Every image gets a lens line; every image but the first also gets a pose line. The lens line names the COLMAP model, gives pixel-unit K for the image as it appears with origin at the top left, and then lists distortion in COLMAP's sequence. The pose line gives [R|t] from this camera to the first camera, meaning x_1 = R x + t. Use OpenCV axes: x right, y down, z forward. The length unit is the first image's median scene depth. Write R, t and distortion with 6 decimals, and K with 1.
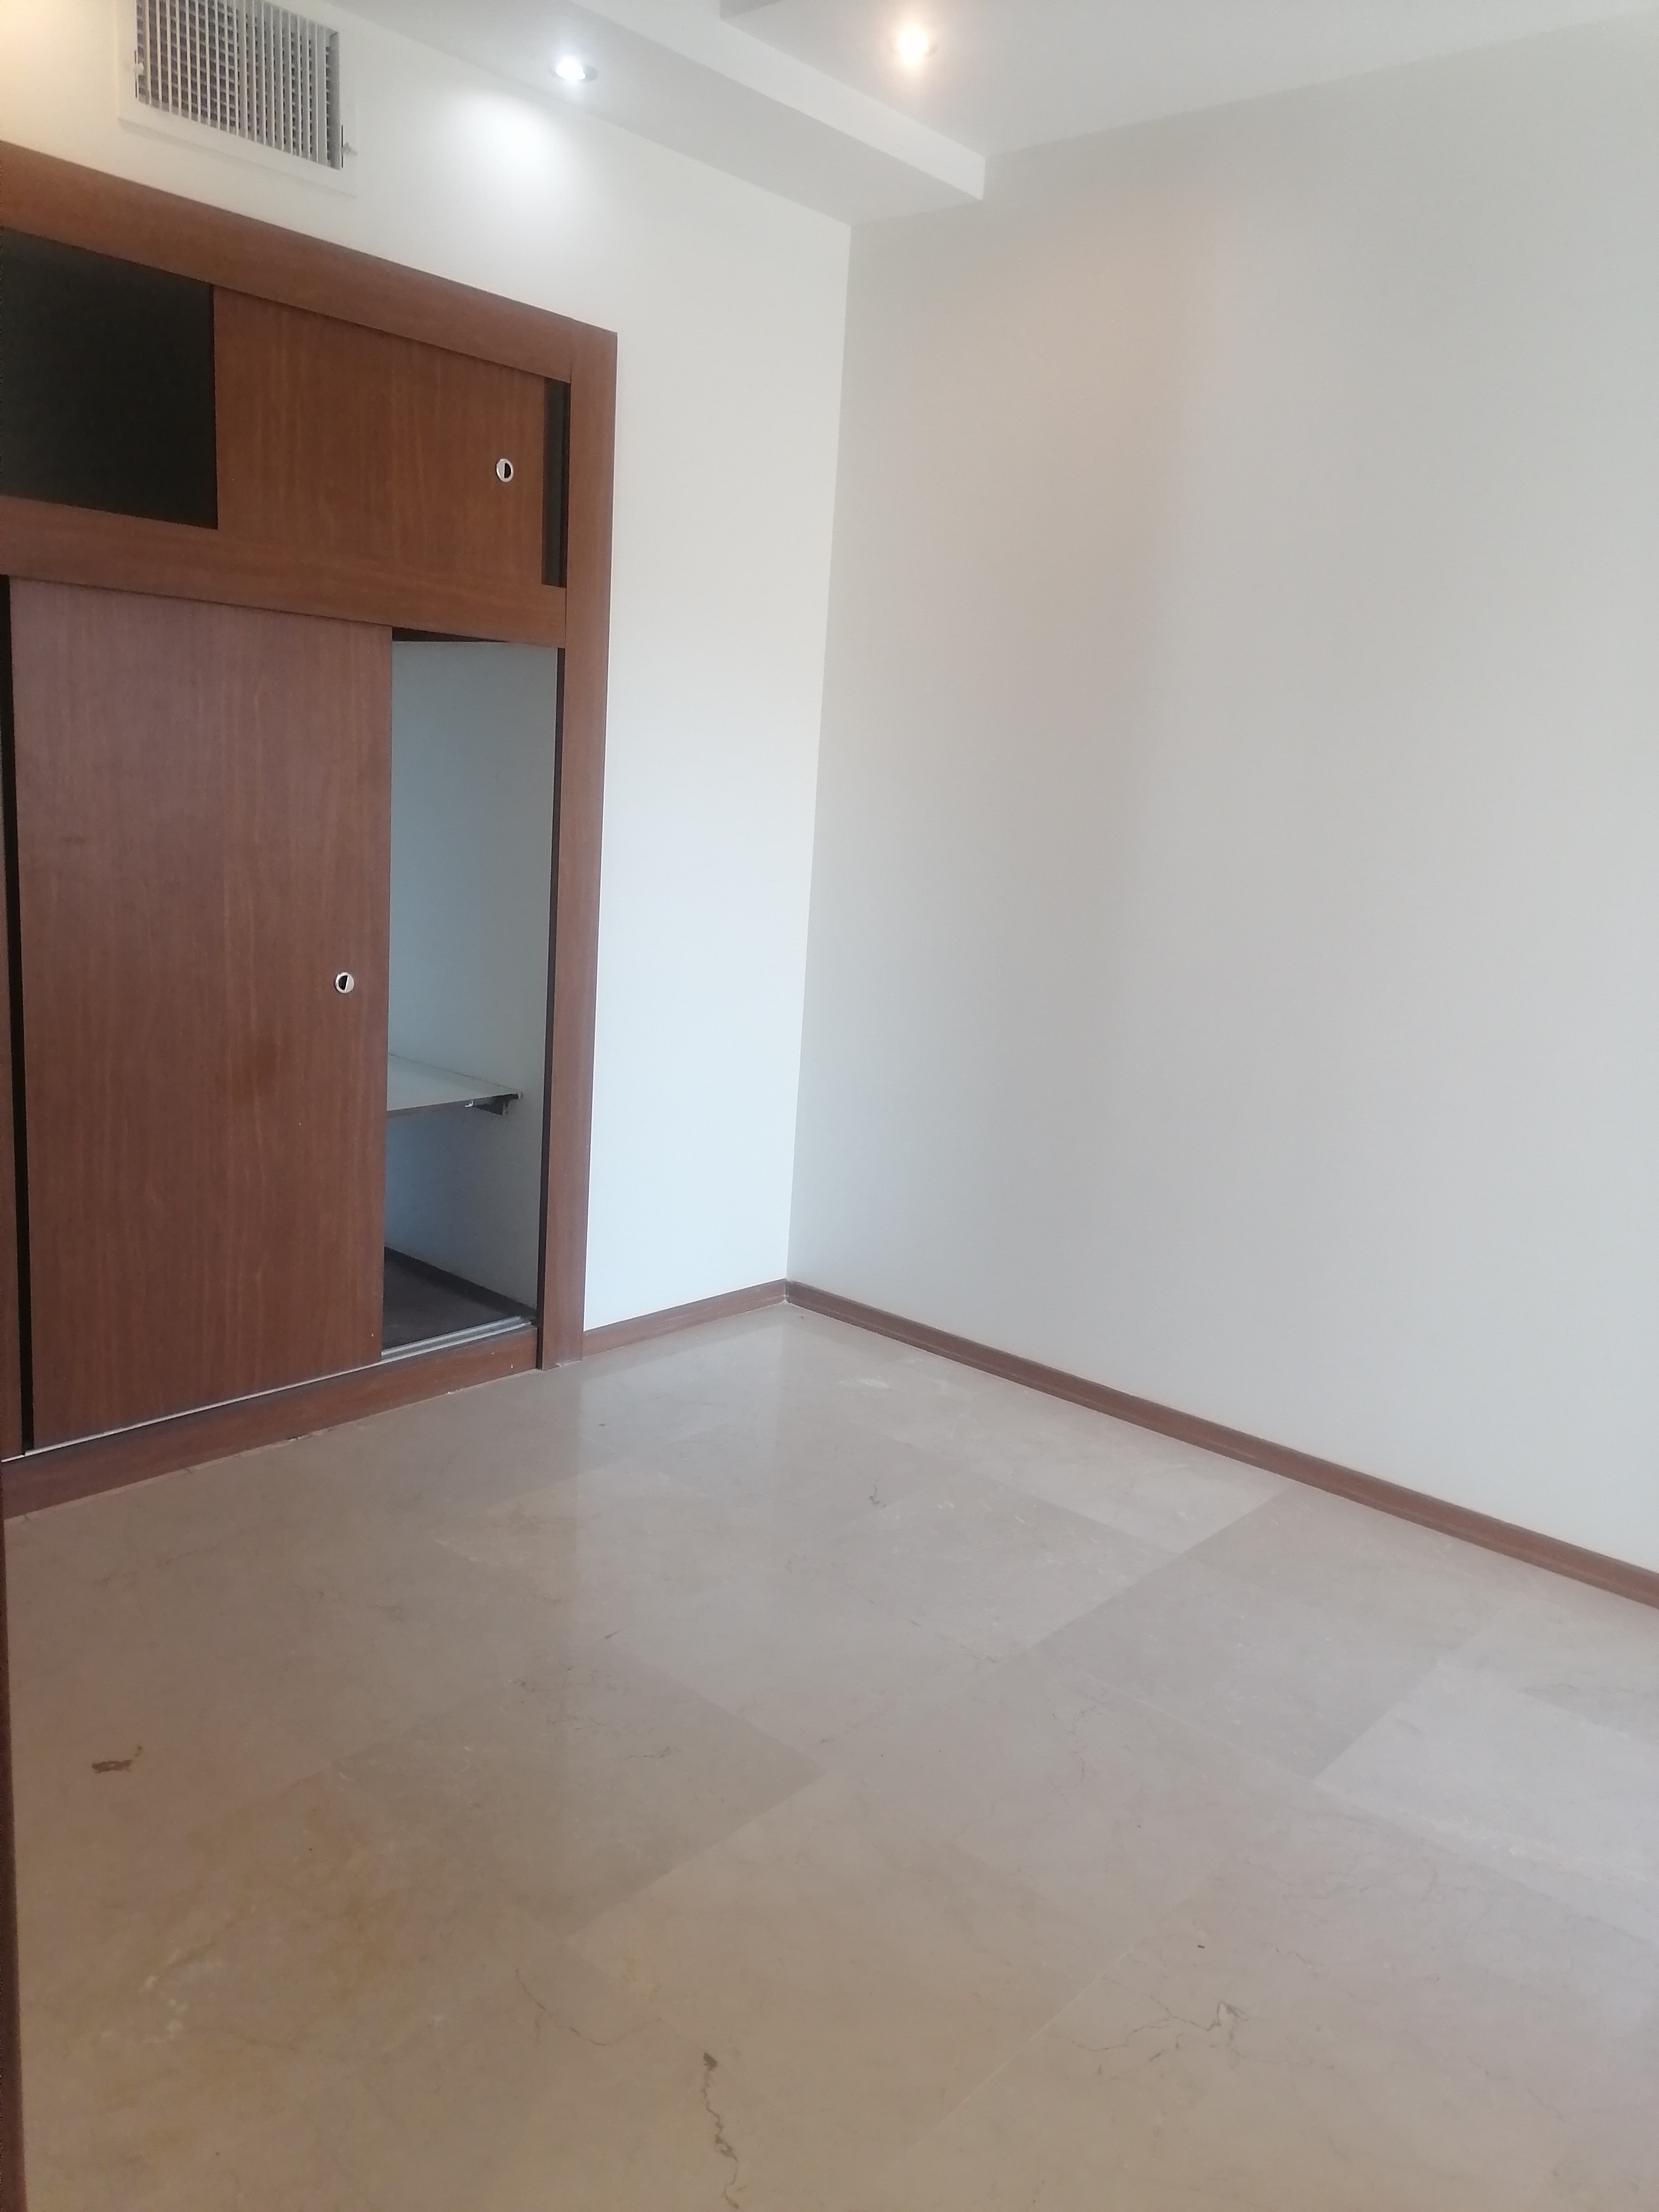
lens RADIAL K [[1661.6, 0, 831.6], [0, 1661.6, 1099.4], [0, 0, 1]] dist [0.107029, -0.140346]
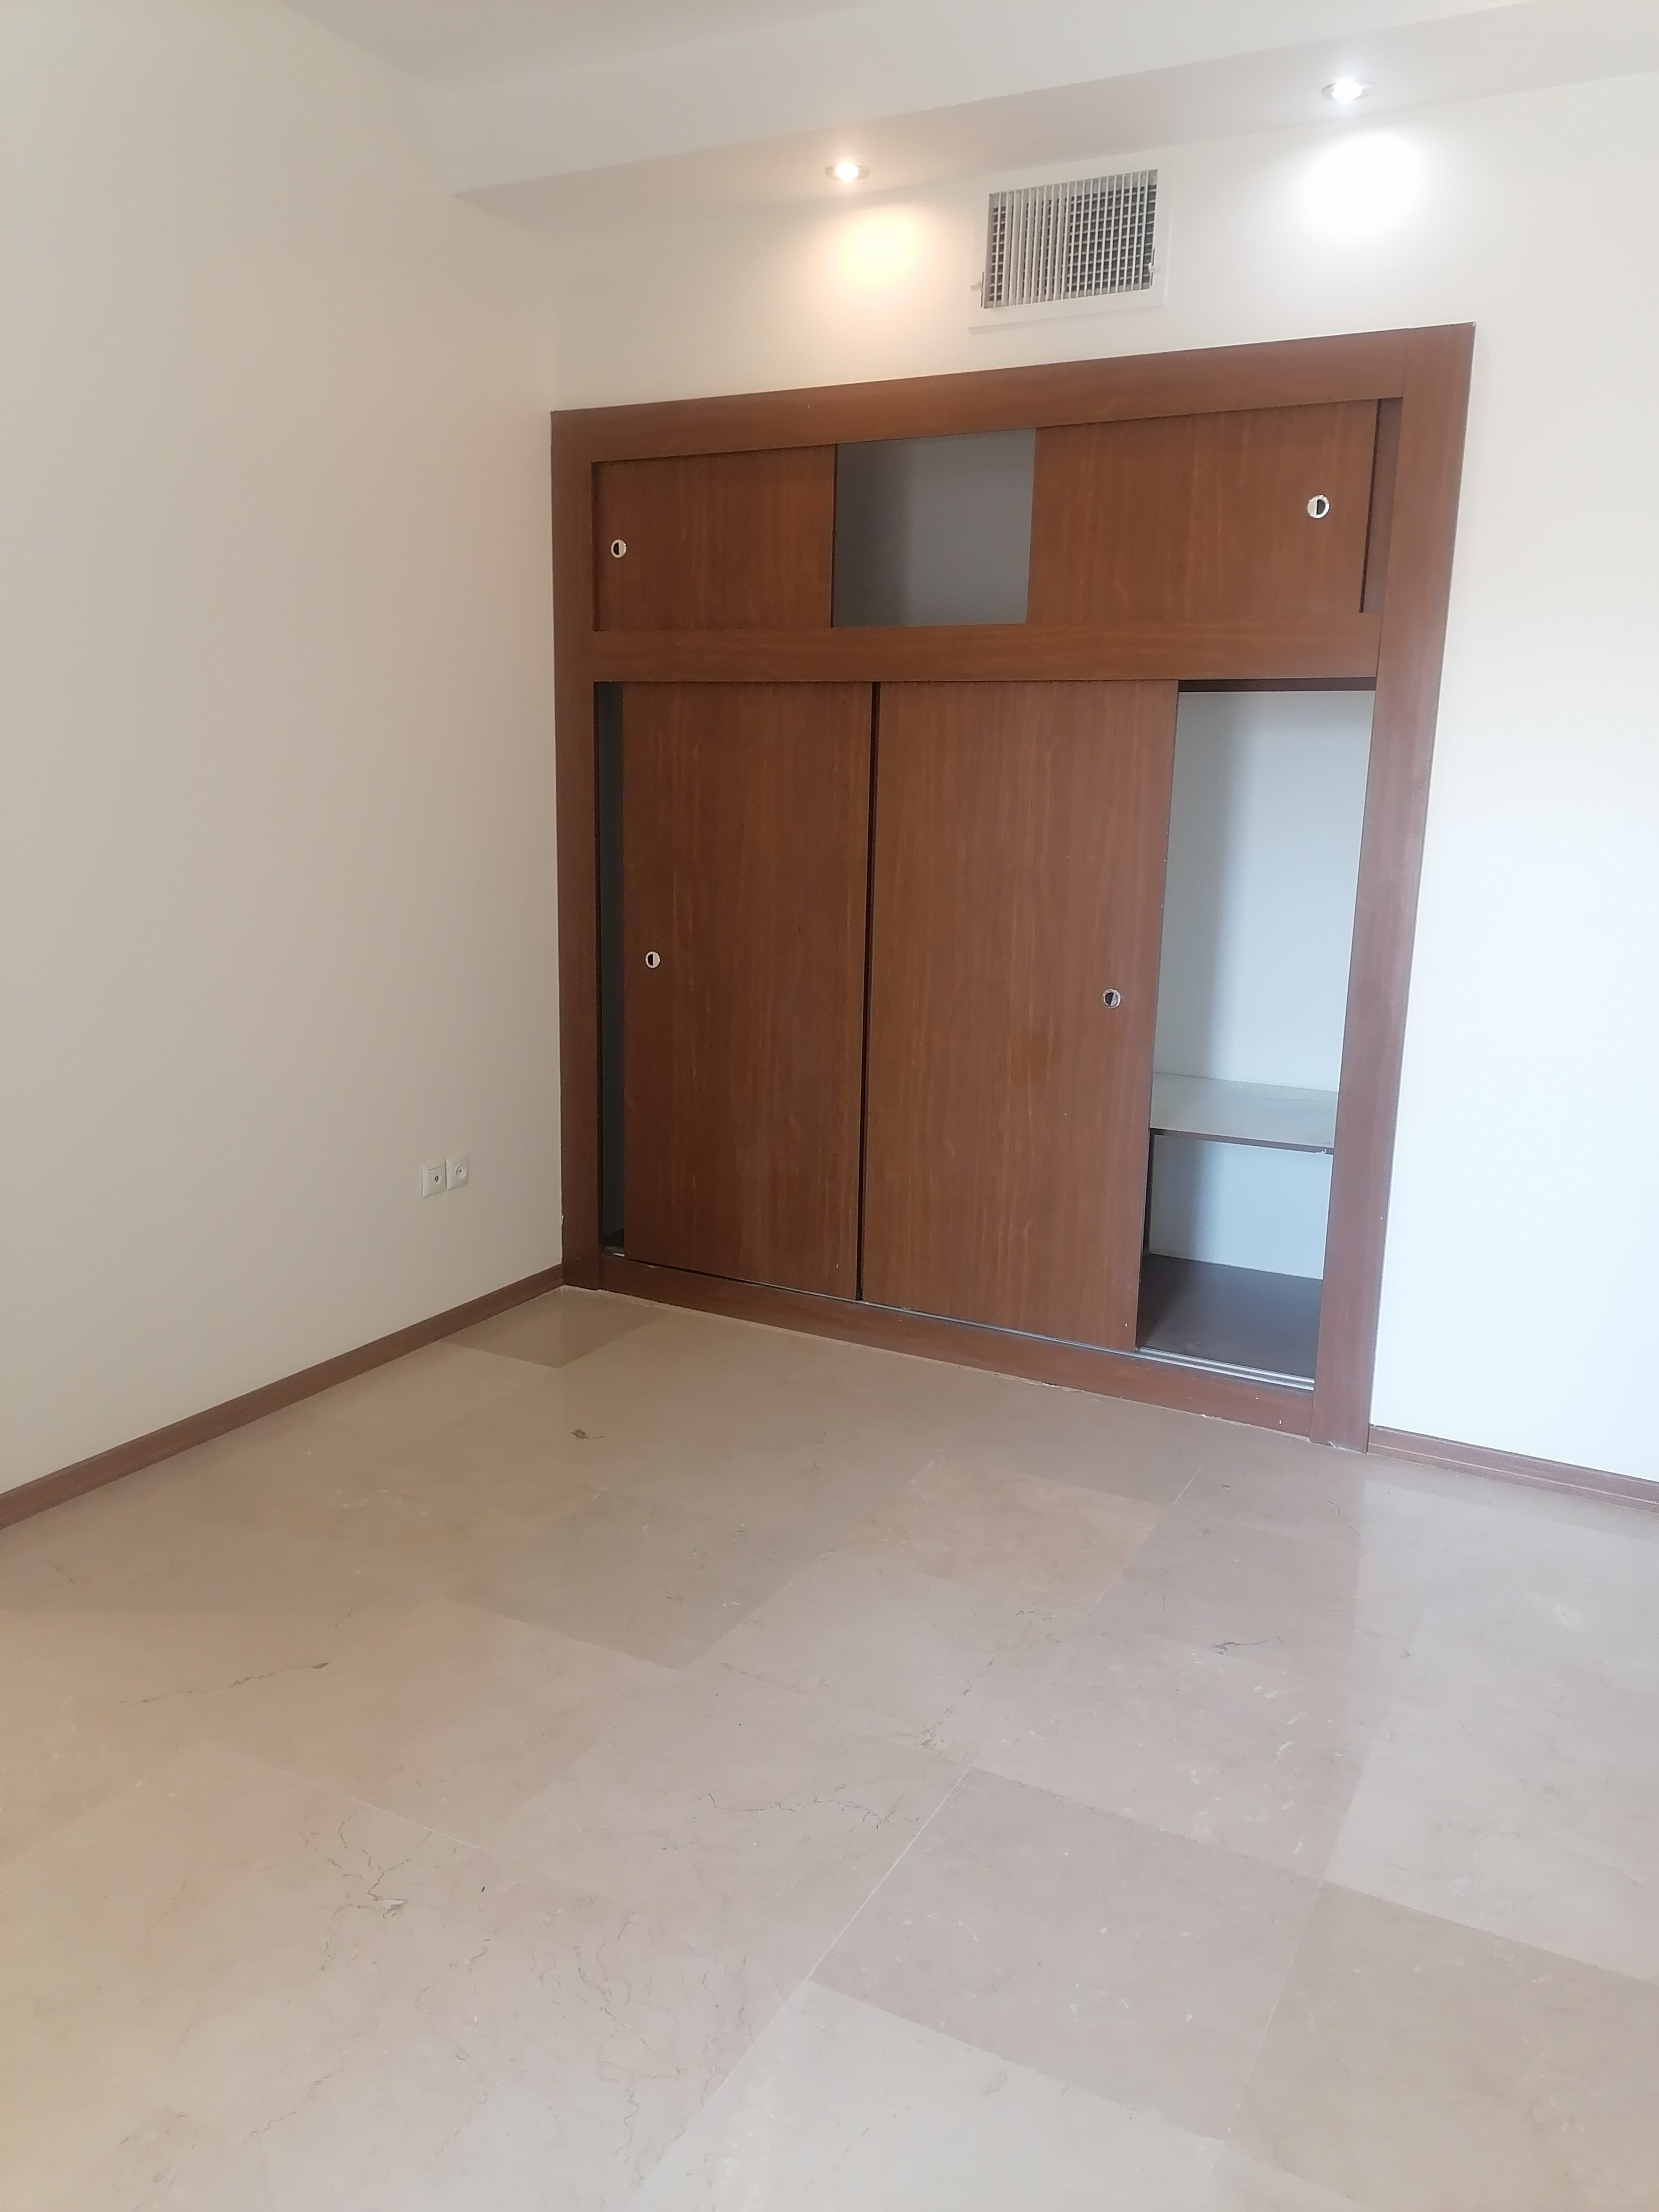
lens RADIAL K [[1661.6, 0, 831.6], [0, 1661.6, 1099.4], [0, 0, 1]] dist [0.107029, -0.140346]
pose [[0.227171, 0.128664, -0.965318, 0.777142], [-0.200358, 0.976204, 0.082964, -0.060227], [0.953021, 0.174562, 0.247544, 0.563444]]
